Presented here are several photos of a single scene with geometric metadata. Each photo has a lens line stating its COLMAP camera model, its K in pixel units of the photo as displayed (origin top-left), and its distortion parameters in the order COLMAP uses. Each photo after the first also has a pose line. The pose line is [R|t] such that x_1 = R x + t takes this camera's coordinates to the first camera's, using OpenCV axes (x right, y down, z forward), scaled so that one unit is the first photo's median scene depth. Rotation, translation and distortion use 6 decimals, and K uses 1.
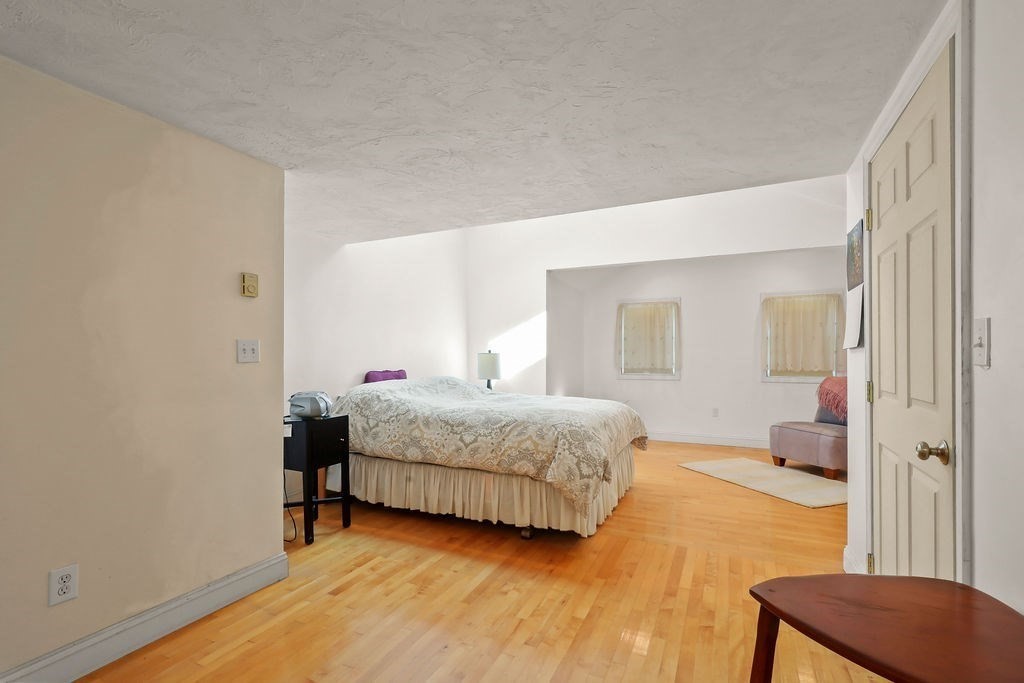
lens RADIAL K [[461.7, 0, 515.2], [0, 461.7, 351.5], [0, 0, 1]] dist [-0.000540, -0.000136]
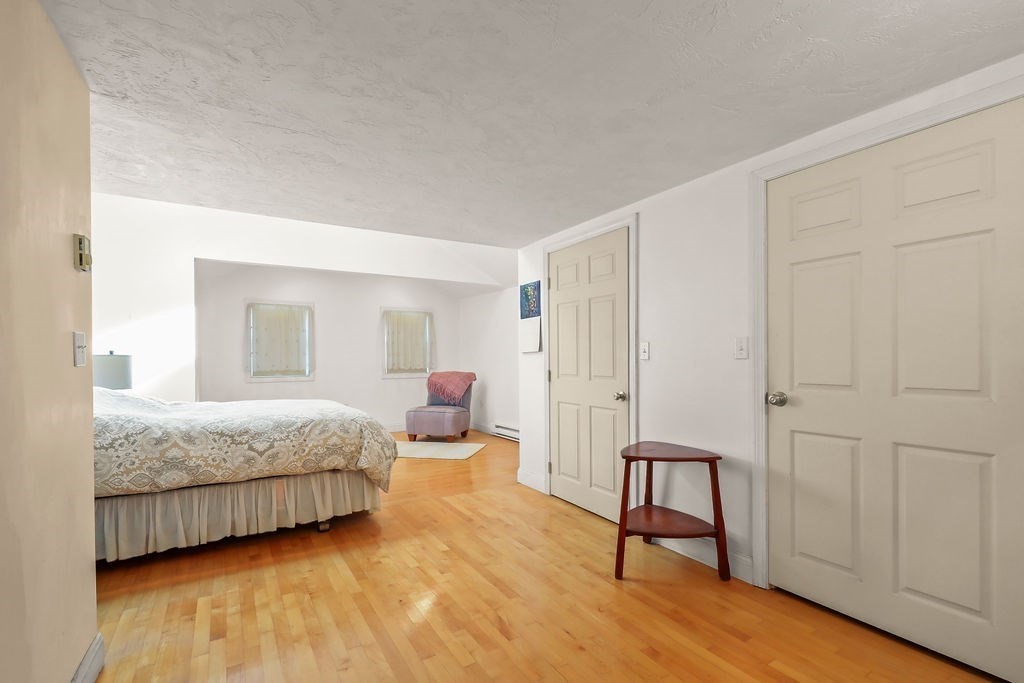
lens RADIAL K [[469.8, 0, 508.5], [0, 469.8, 356.1], [0, 0, 1]] dist [-0.002076, -0.000391]
pose [[0.548940, 0.000687, 0.835862, -0.622933], [-0.004253, 0.999989, 0.001972, 0.003108], [-0.835851, -0.004638, 0.548937, 0.064810]]
